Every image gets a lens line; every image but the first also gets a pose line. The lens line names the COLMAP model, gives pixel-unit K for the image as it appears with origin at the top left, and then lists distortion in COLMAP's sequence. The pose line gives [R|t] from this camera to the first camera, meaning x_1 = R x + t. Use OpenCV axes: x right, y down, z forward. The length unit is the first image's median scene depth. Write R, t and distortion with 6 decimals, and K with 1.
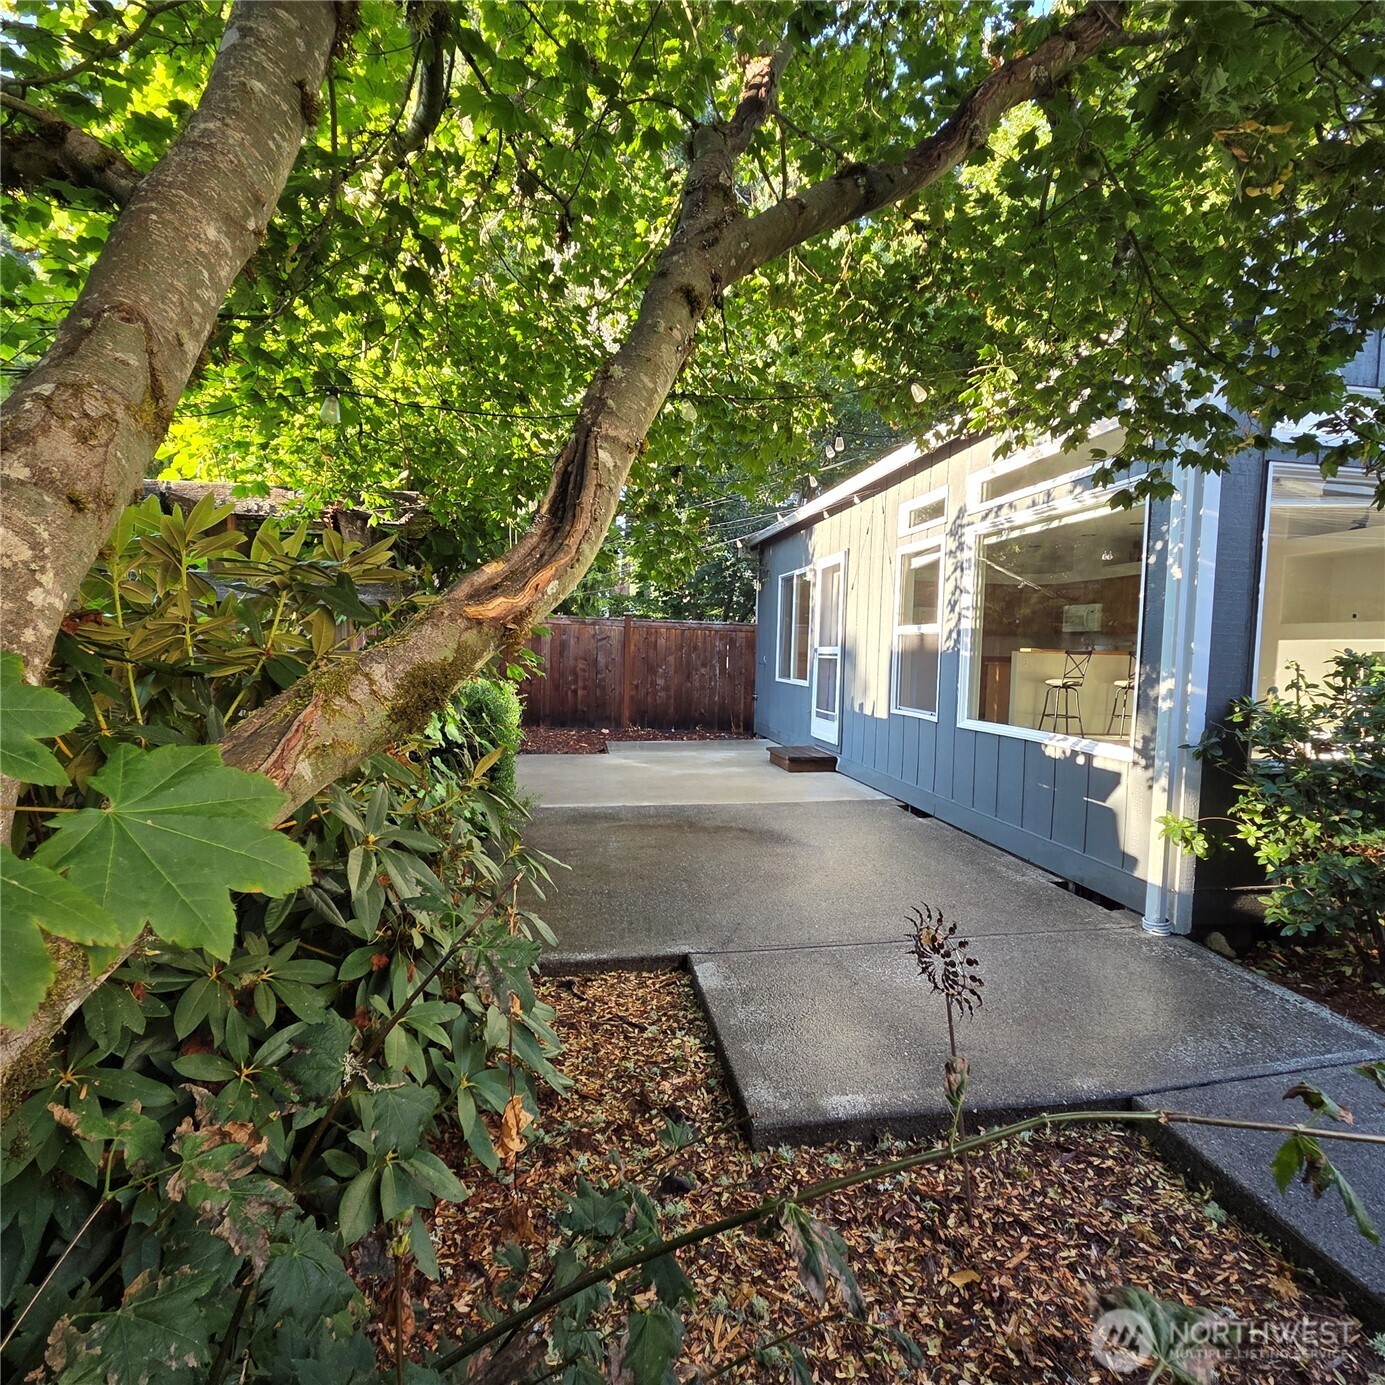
lens RADIAL K [[743.2, 0, 692.5], [0, 743.2, 692.5], [0, 0, 1]] dist [0.025066, -0.009298]
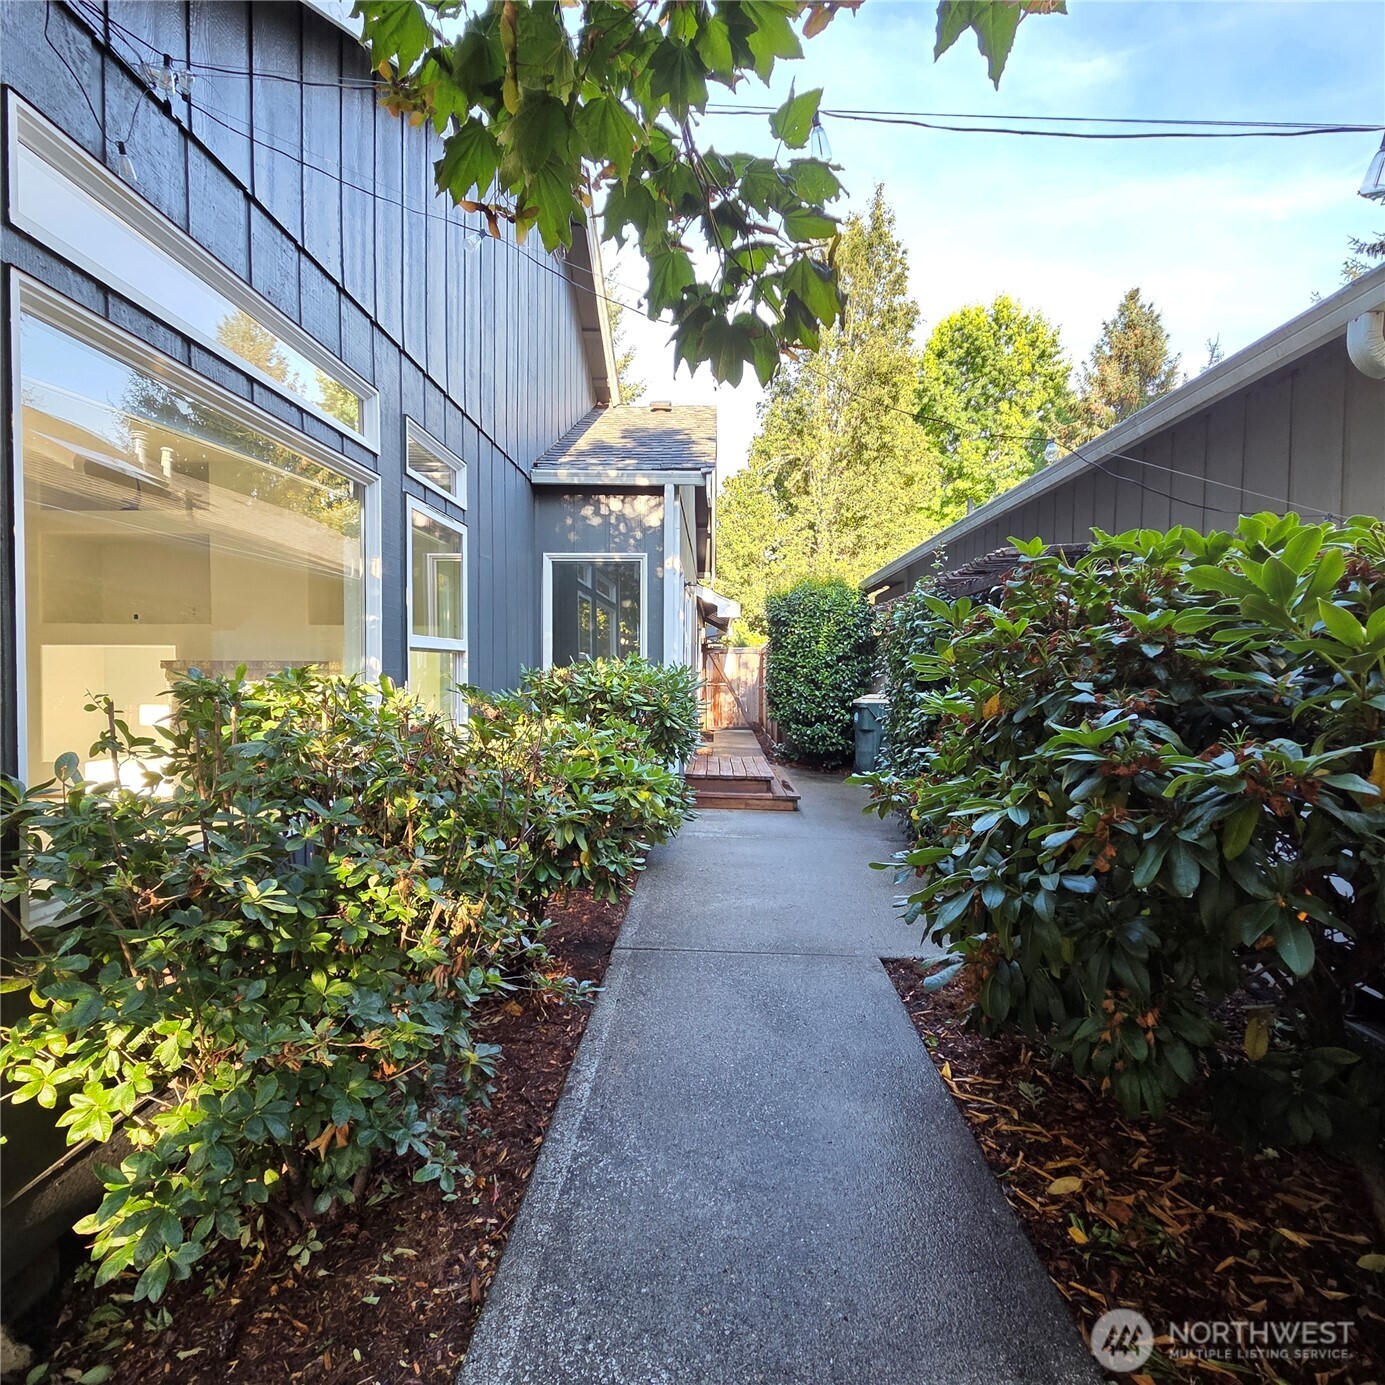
lens RADIAL K [[746.7, 0, 689.7], [0, 746.7, 697.7], [0, 0, 1]] dist [0.024497, -0.010812]
pose [[0.201112, -0.054128, 0.978072, 0.372228], [0.054371, 0.997550, 0.044027, -0.039014], [-0.978058, 0.044324, 0.203562, 0.496204]]
